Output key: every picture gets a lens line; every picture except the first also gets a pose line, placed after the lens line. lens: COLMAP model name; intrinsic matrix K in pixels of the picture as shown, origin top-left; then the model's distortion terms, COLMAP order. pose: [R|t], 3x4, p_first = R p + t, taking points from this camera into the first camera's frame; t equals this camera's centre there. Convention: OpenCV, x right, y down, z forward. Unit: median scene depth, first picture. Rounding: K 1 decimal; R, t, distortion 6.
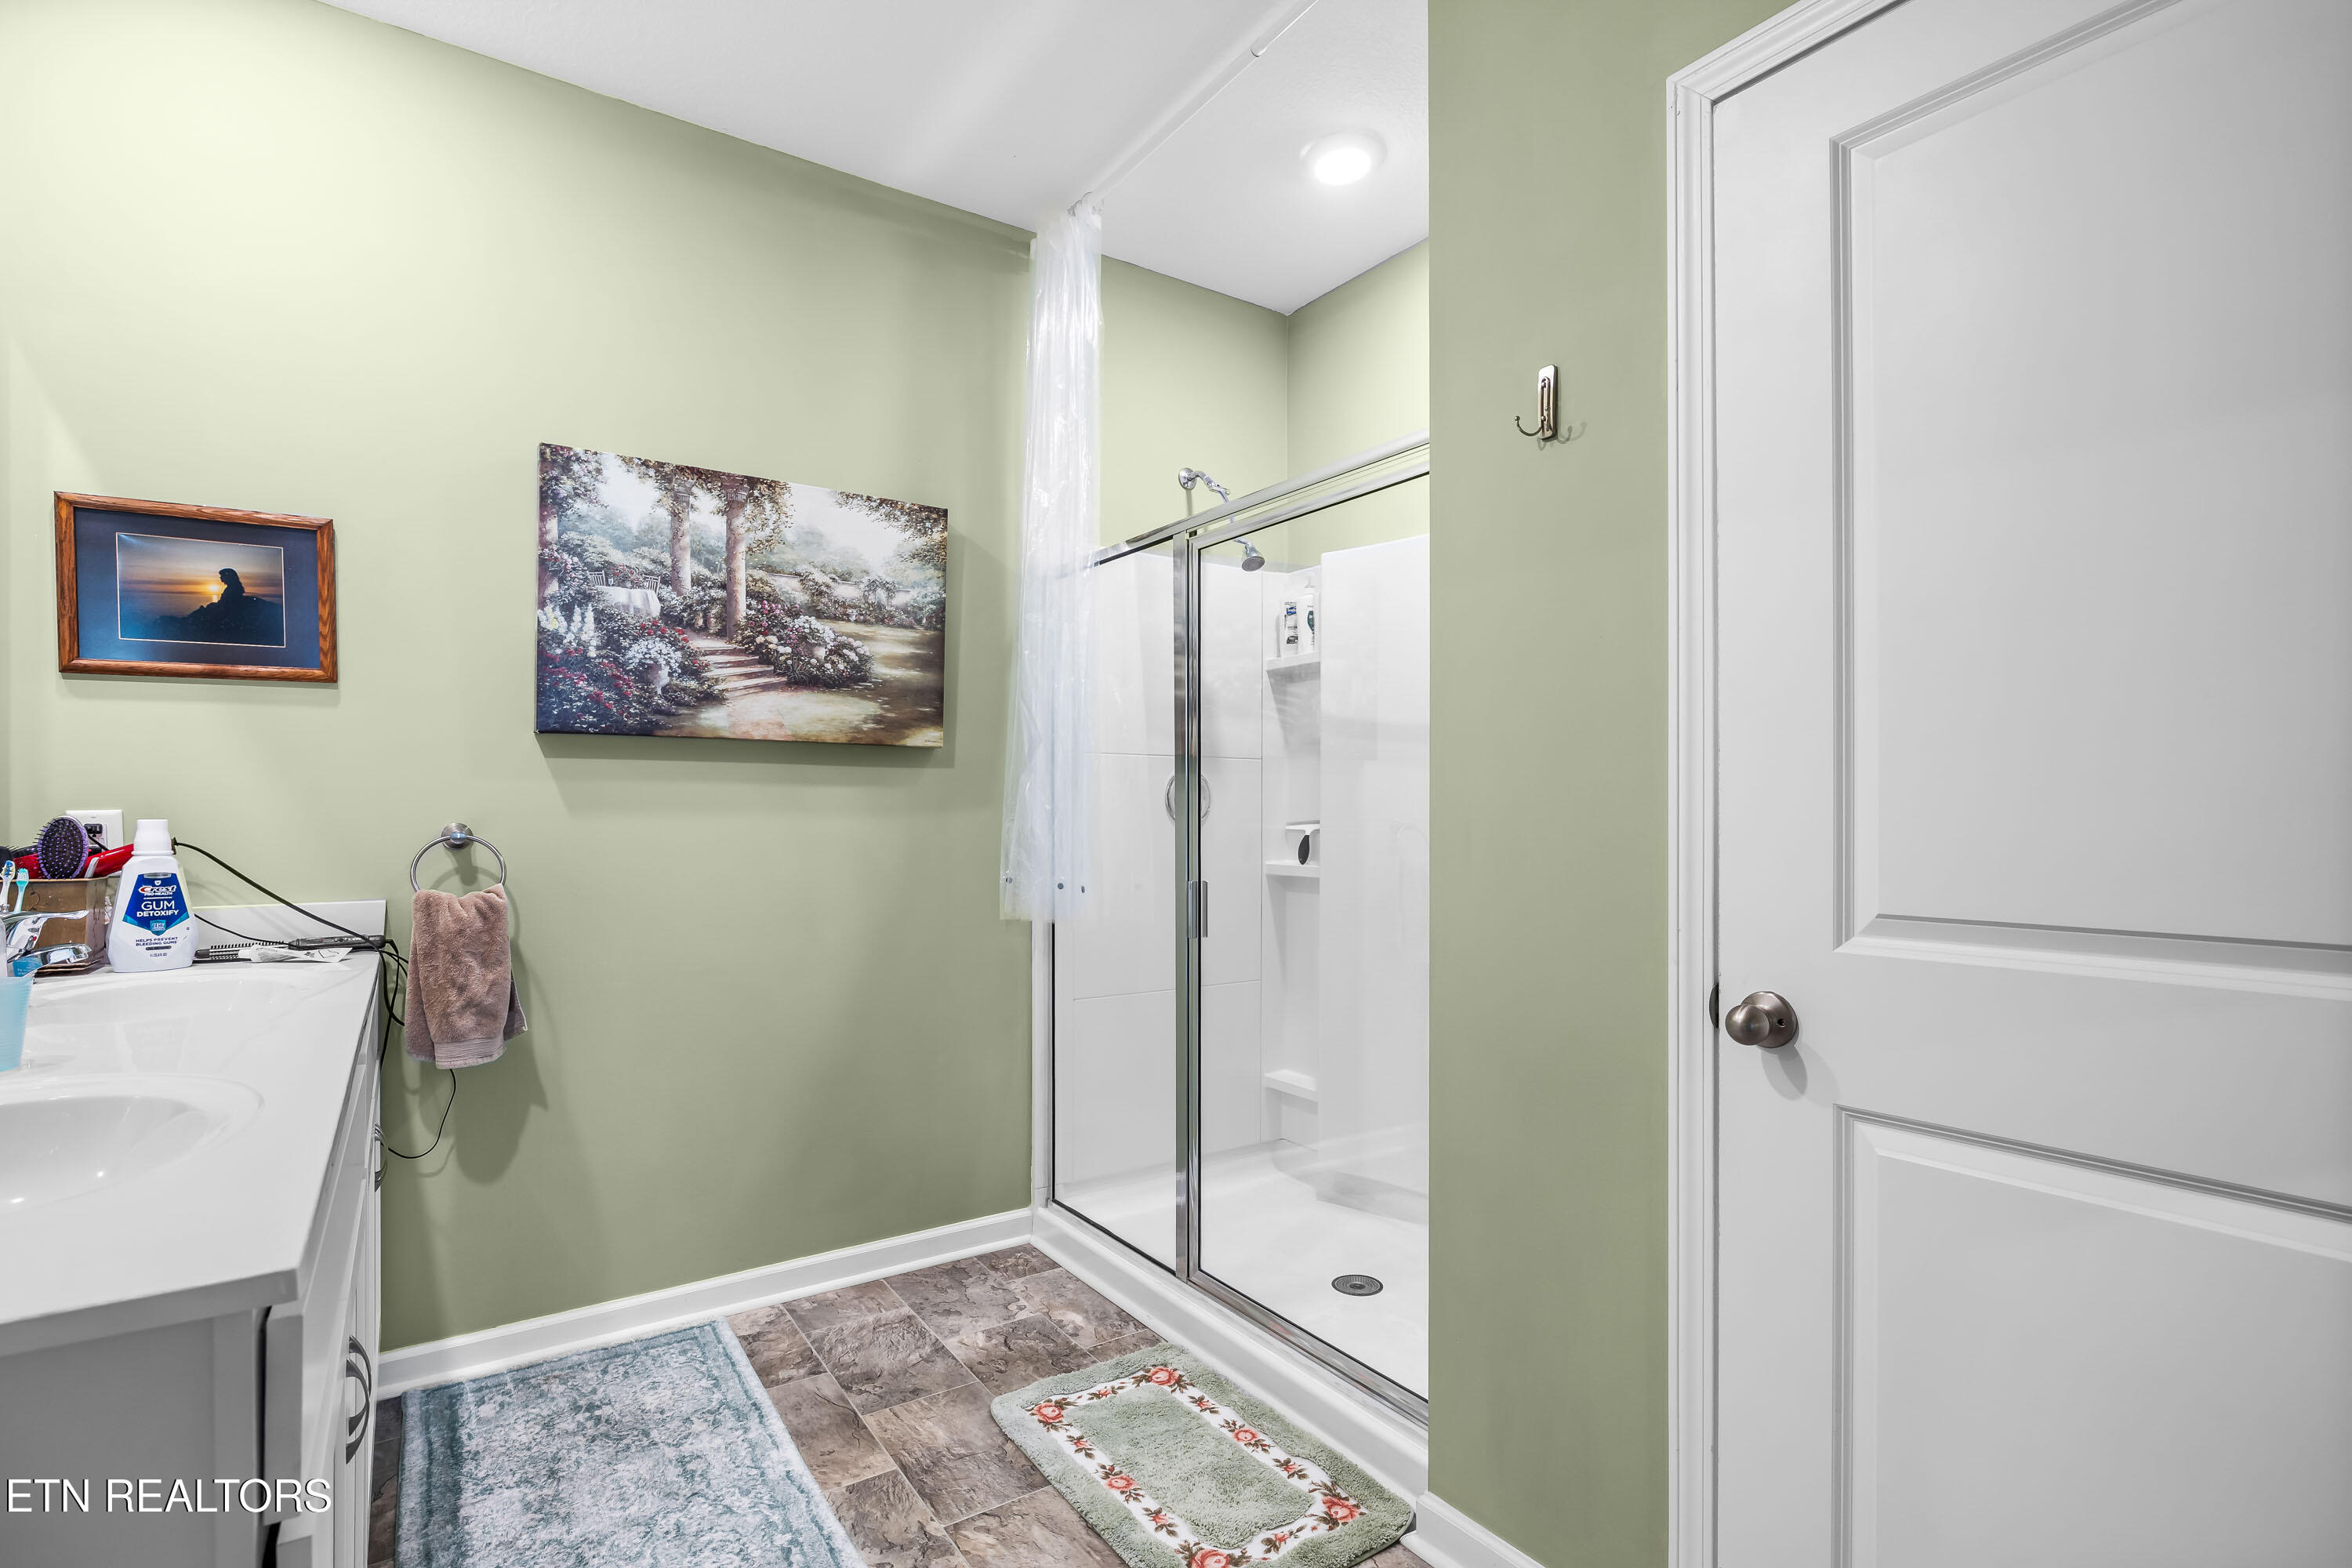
lens RADIAL K [[1156.6, 0, 1174.1], [0, 1156.6, 803.3], [0, 0, 1]] dist [-0.004411, -0.001965]
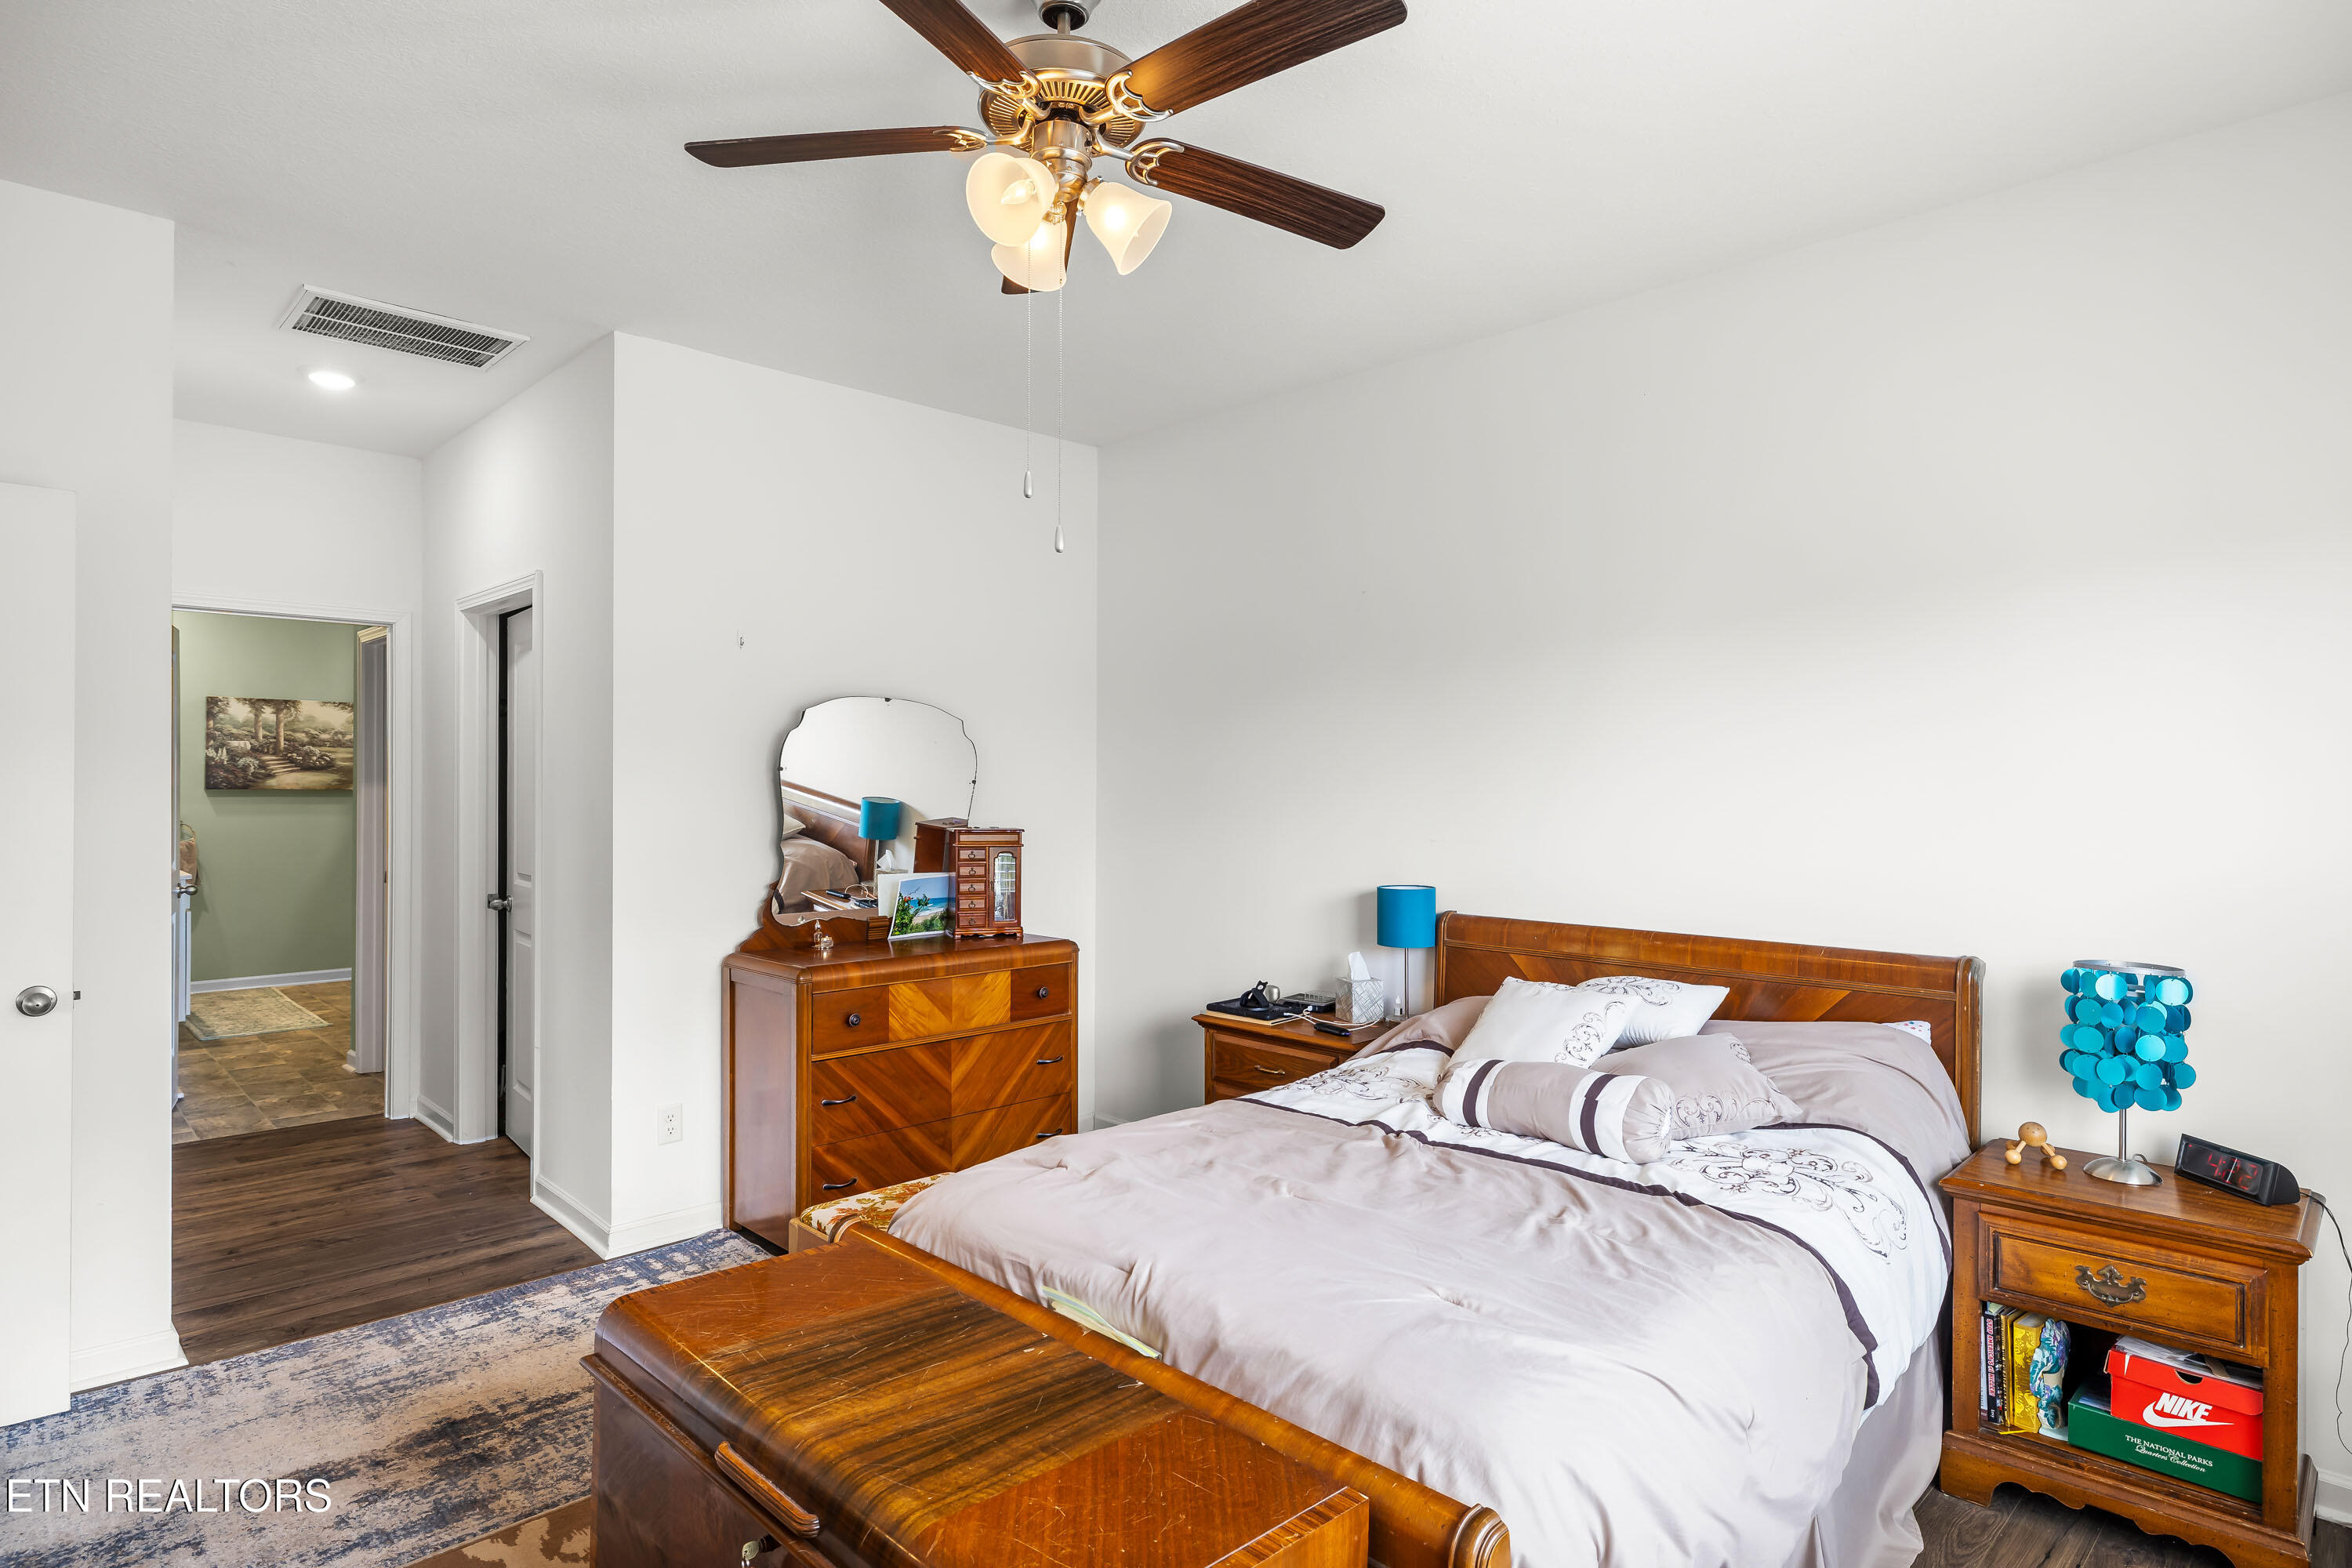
lens RADIAL K [[1269.6, 0, 1184.1], [0, 1269.6, 784.8], [0, 0, 1]] dist [-0.005400, 0.003597]
pose [[0.980585, -0.003507, 0.196061, 1.302751], [0.004194, 0.999986, -0.003092, -0.049217], [-0.196048, 0.003854, 0.980587, -2.735775]]
